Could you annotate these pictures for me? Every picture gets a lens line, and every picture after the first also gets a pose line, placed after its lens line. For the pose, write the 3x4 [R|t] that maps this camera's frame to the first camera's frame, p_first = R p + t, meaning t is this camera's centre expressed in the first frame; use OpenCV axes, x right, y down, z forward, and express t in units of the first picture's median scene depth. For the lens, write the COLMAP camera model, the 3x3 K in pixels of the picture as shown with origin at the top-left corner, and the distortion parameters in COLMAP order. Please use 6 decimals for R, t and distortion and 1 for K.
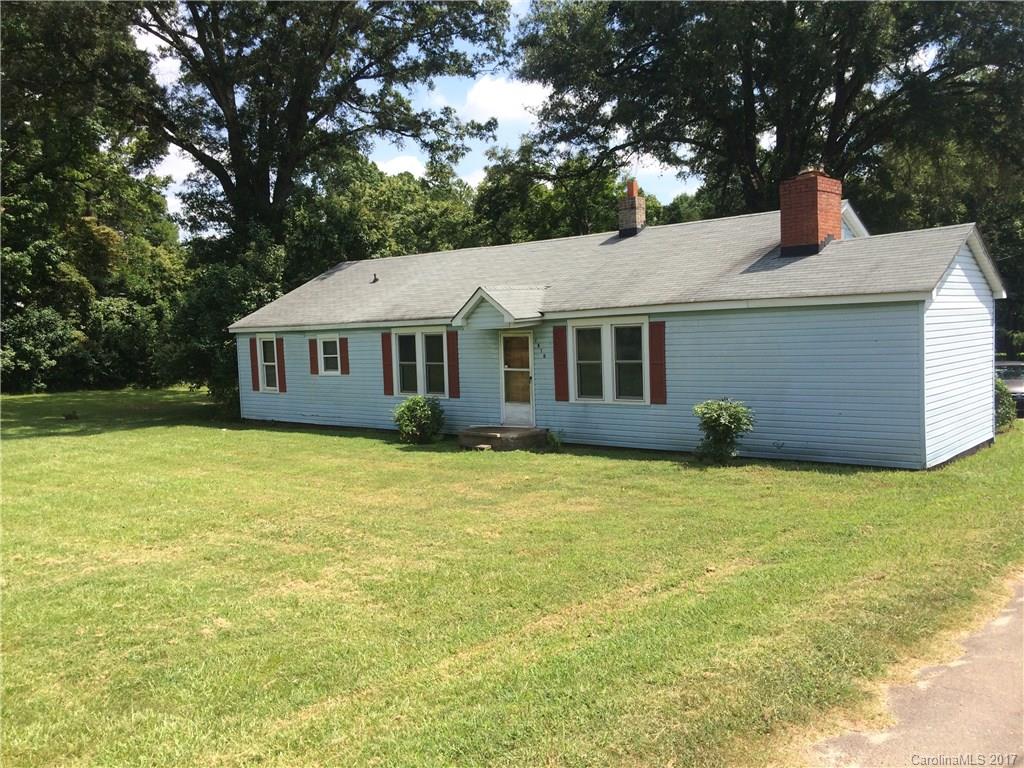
lens RADIAL K [[844.0, 0, 512.0], [0, 844.0, 384.0], [0, 0, 1]] dist [0.099387, -0.125720]
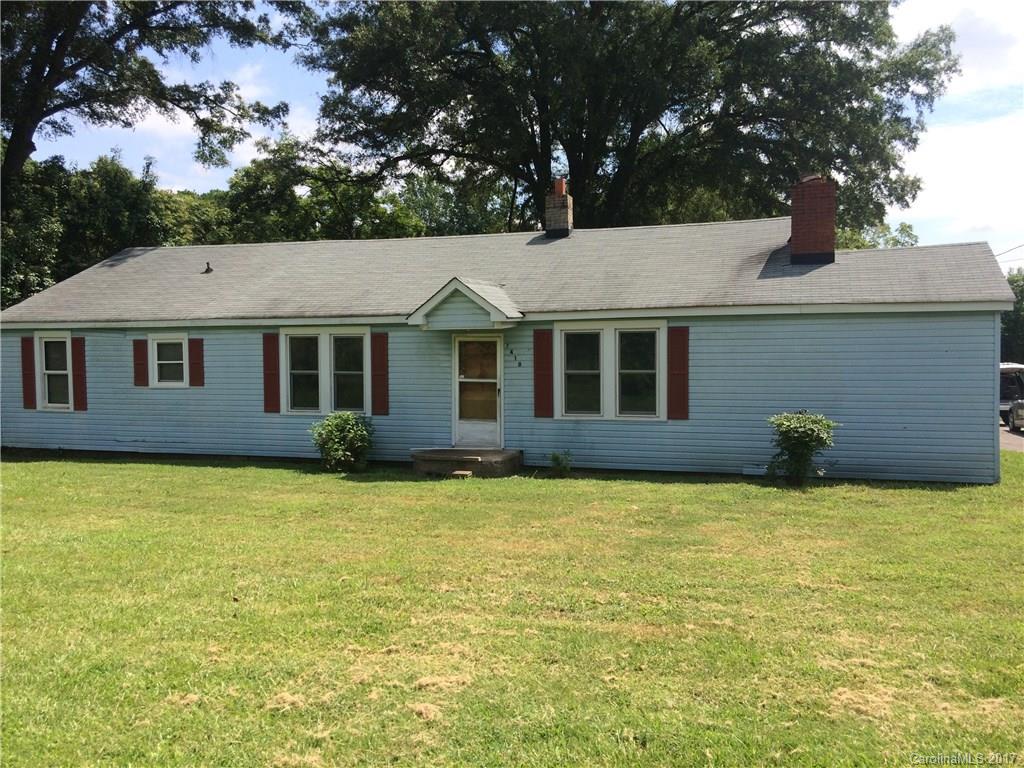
lens RADIAL K [[844.0, 0, 512.0], [0, 844.0, 384.0], [0, 0, 1]] dist [0.099387, -0.125720]
pose [[0.923154, 0.017808, 0.384018, -0.249553], [-0.004253, 0.999338, -0.036118, 0.014598], [-0.384408, 0.031709, 0.922619, 0.189074]]
